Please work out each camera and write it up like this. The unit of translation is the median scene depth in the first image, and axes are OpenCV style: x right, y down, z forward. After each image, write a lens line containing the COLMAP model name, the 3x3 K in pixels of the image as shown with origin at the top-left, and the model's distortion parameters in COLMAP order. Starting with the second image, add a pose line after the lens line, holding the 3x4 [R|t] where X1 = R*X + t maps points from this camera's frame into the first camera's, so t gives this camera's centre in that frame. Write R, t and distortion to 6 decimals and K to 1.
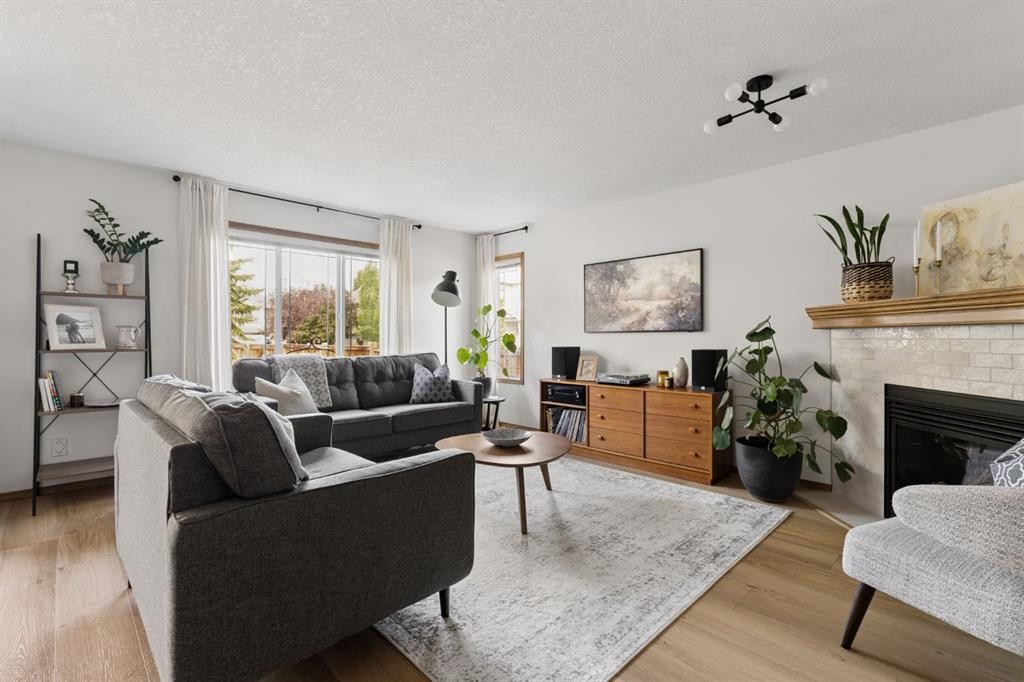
lens RADIAL K [[461.7, 0, 513.5], [0, 461.7, 332.2], [0, 0, 1]] dist [0.000840, 0.000028]
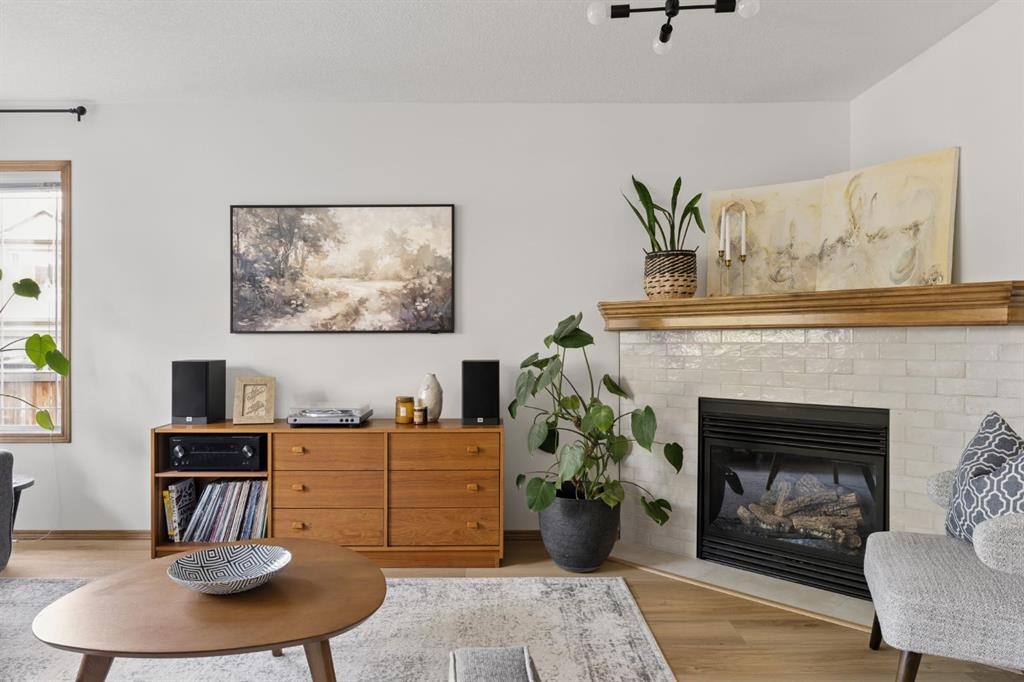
lens RADIAL K [[680.0, 0, 512.0], [0, 680.0, 341.0], [0, 0, 1]] dist [-0.009645, -0.000107]
pose [[0.702584, 0.001487, 0.711599, -0.213014], [-0.007498, 0.999958, 0.005314, 0.004219], [-0.711562, -0.009069, 0.702565, 0.268787]]
